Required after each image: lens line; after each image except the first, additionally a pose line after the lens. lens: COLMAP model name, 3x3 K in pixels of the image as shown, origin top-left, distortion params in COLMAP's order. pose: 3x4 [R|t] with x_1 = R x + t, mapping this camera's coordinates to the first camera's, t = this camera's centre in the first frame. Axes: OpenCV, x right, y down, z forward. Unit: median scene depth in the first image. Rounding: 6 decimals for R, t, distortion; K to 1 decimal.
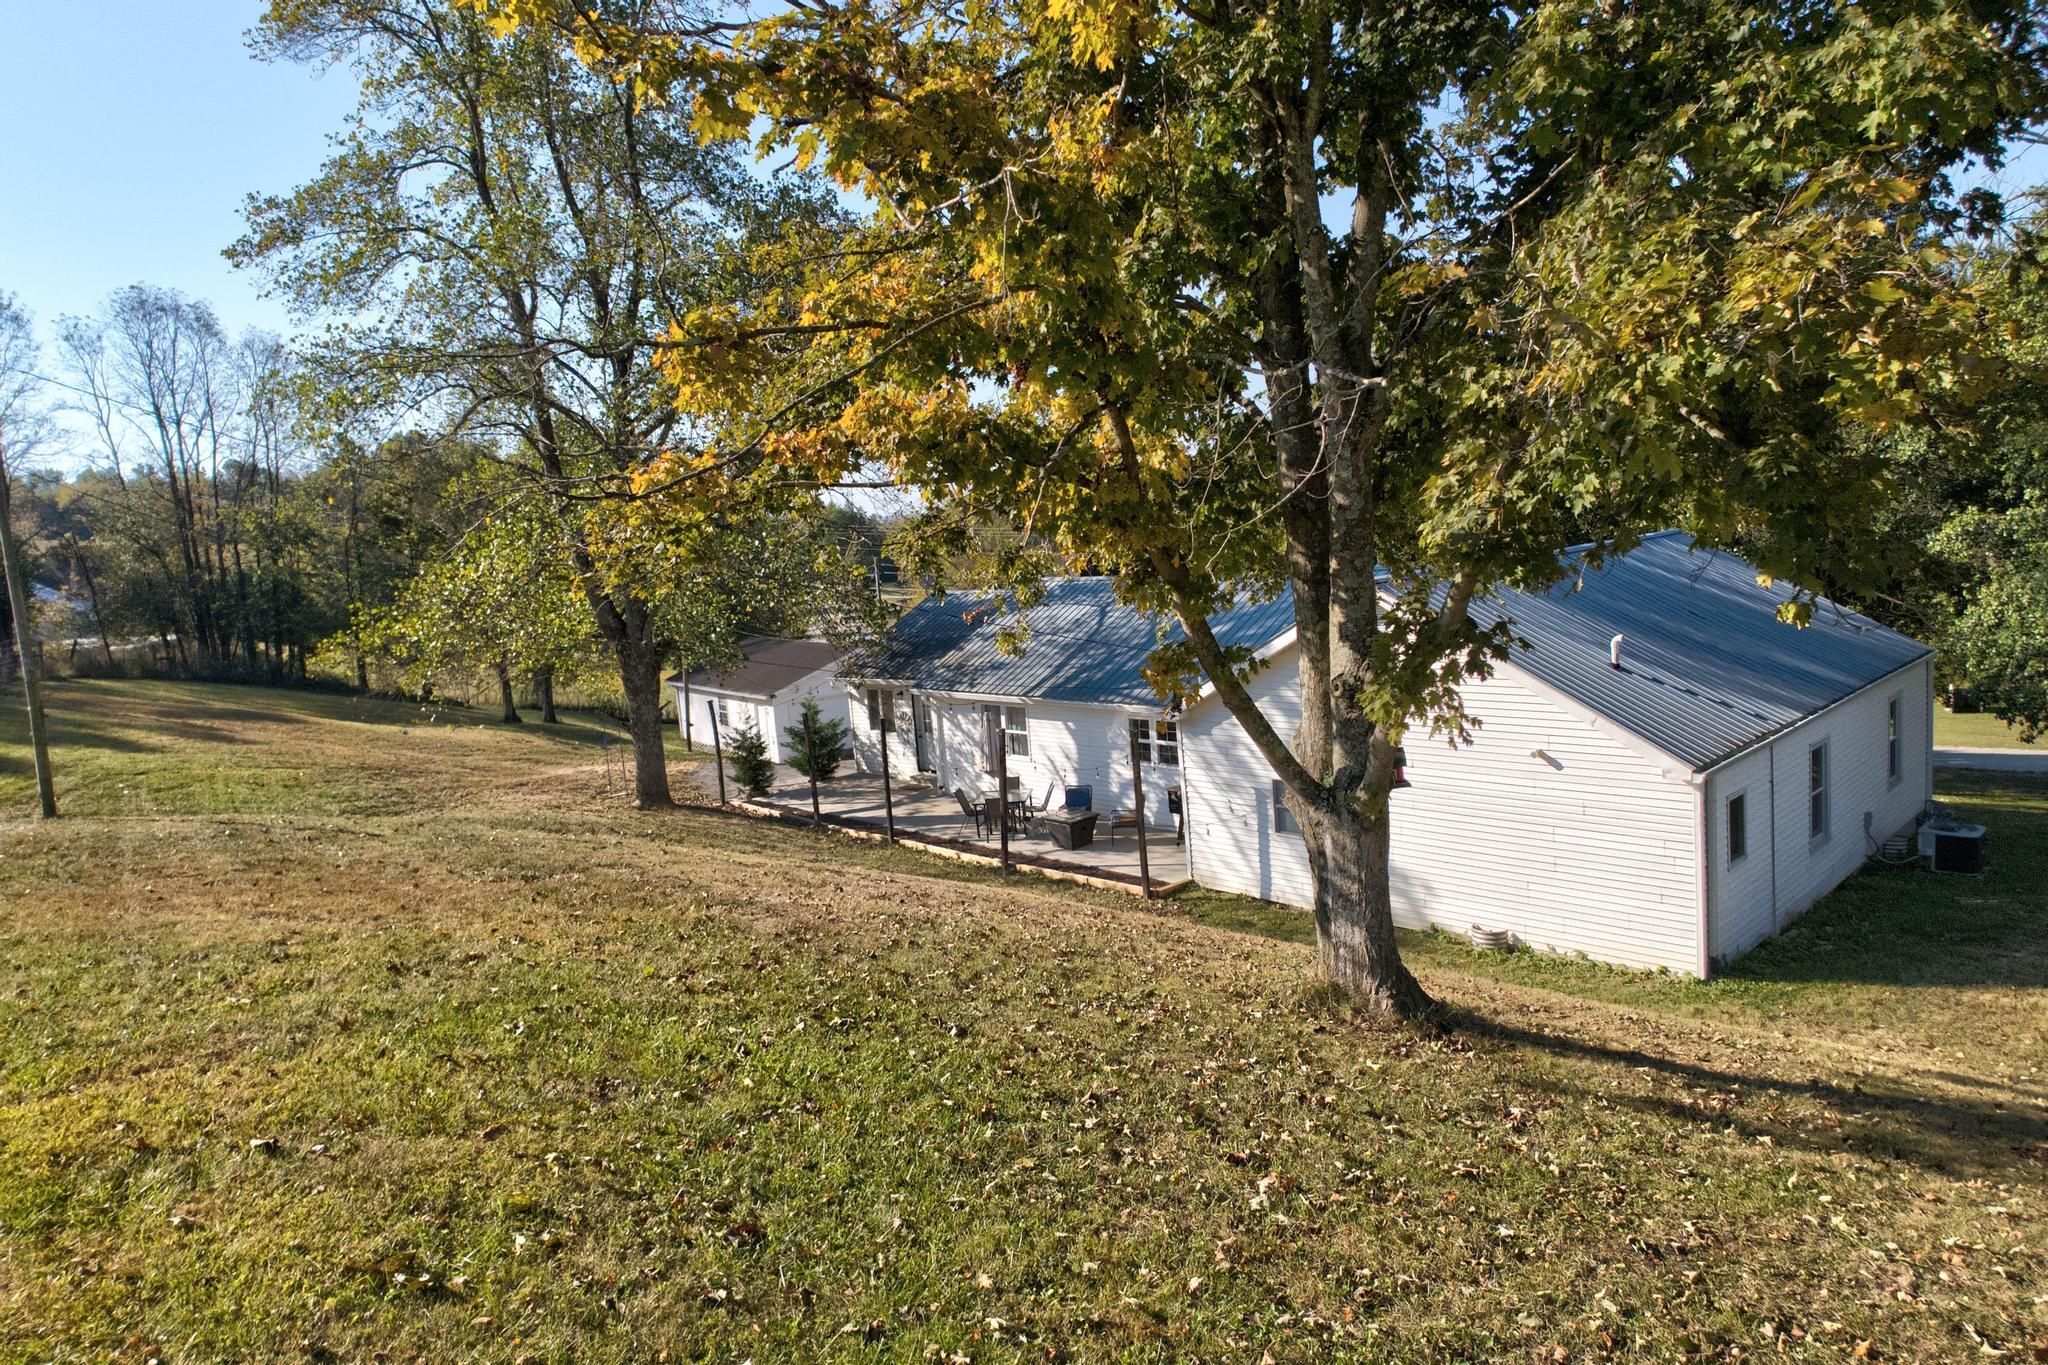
lens RADIAL K [[1252.8, 0, 1010.5], [0, 1252.8, 688.6], [0, 0, 1]] dist [0.010767, -0.050235]
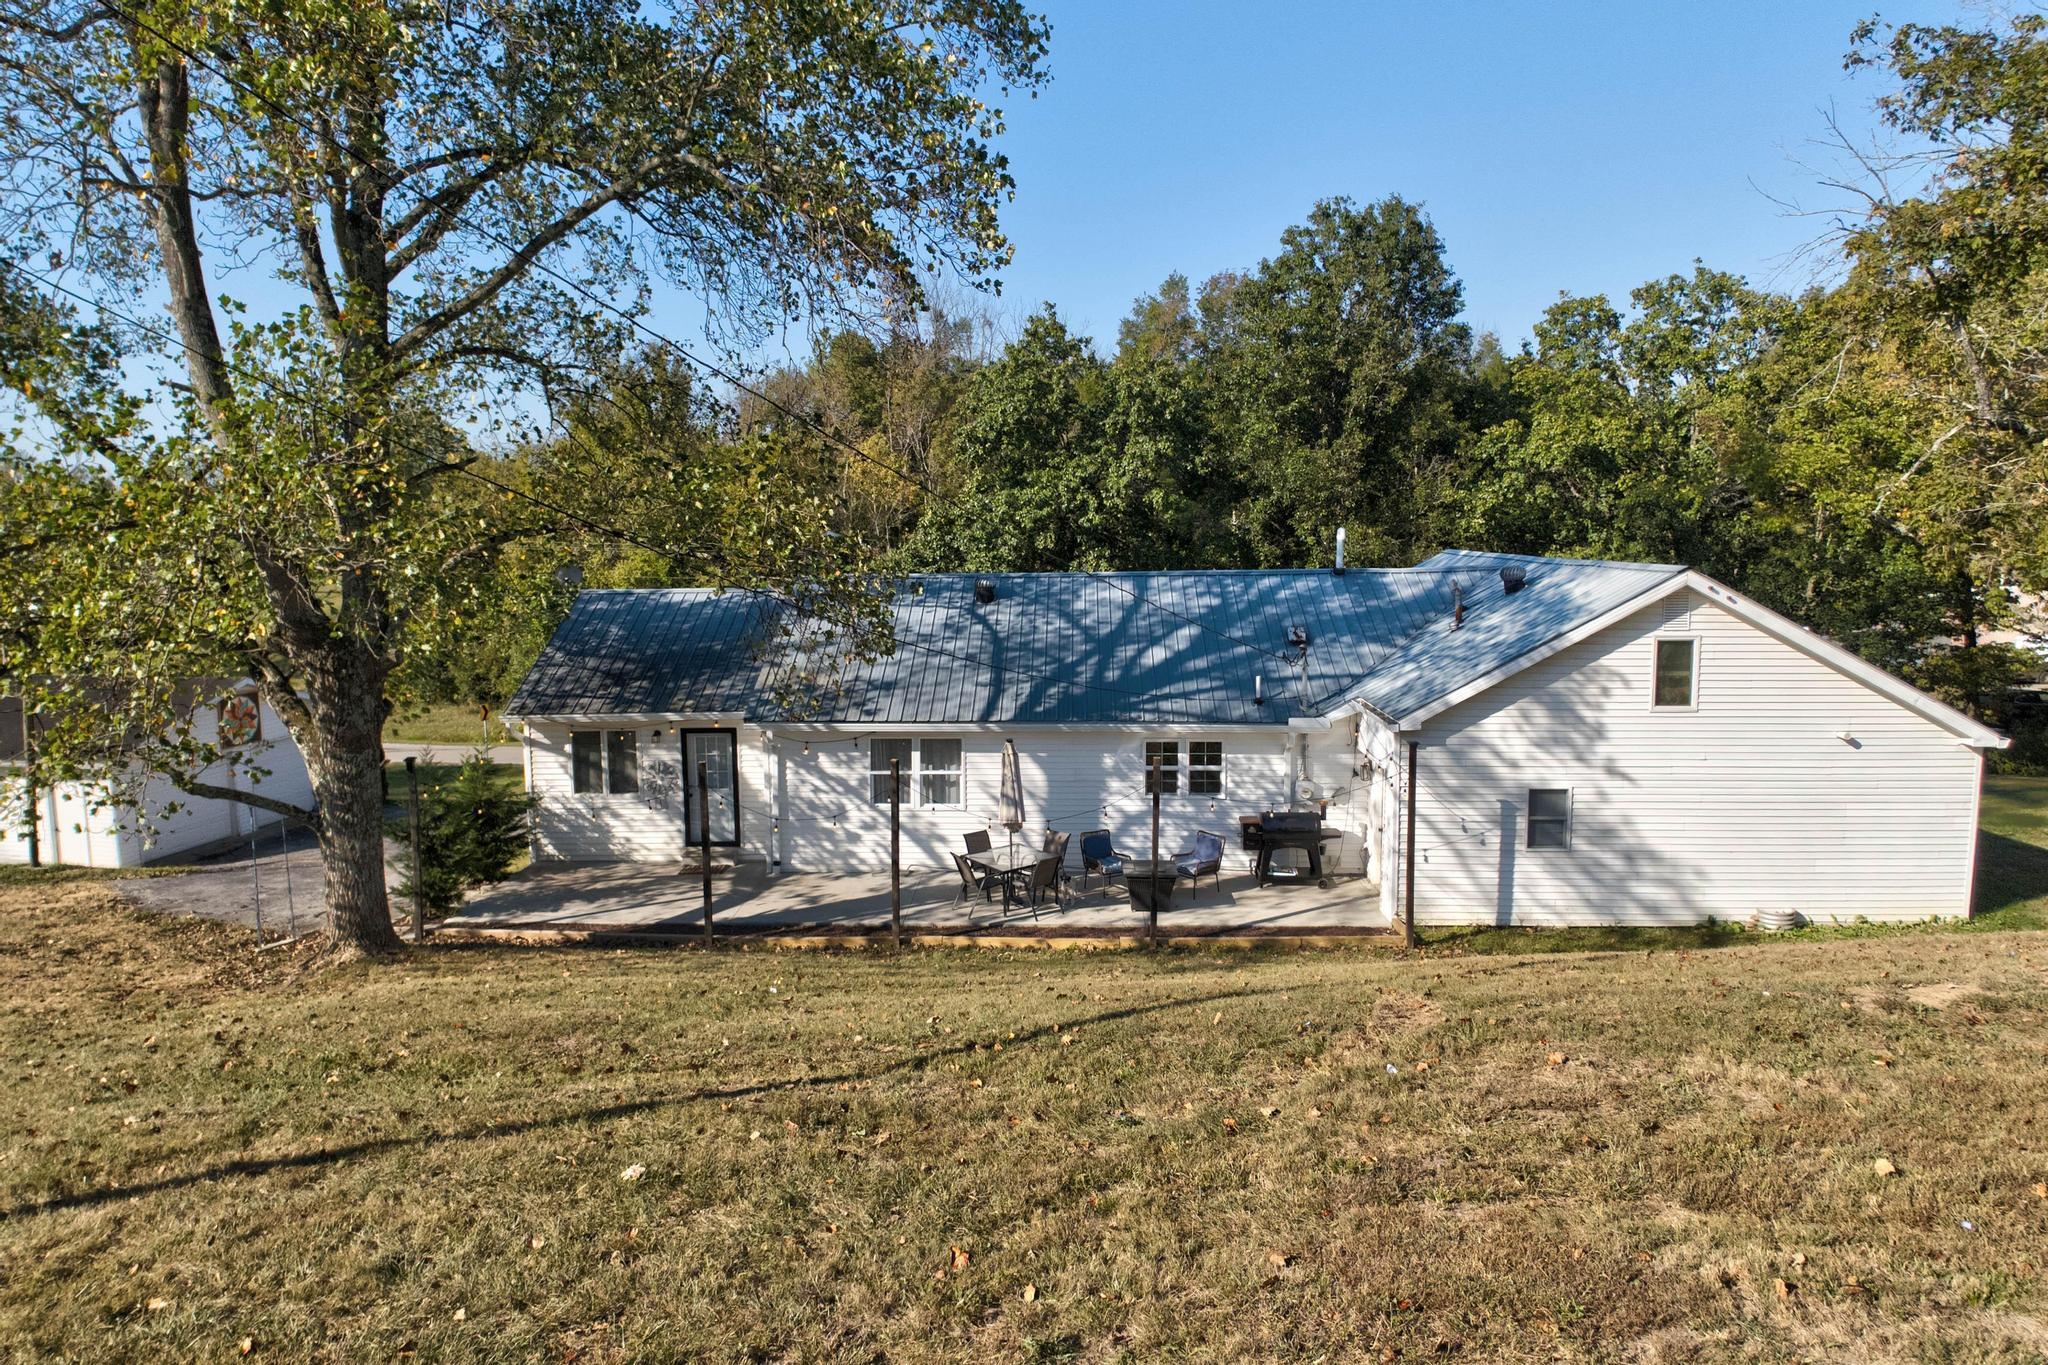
lens RADIAL K [[1252.8, 0, 1010.5], [0, 1252.8, 688.6], [0, 0, 1]] dist [0.010767, -0.050235]
pose [[0.717635, -0.020191, 0.696126, -0.535924], [0.044865, 0.998844, -0.017279, -0.000302], [-0.694973, 0.043631, 0.717711, 0.480829]]
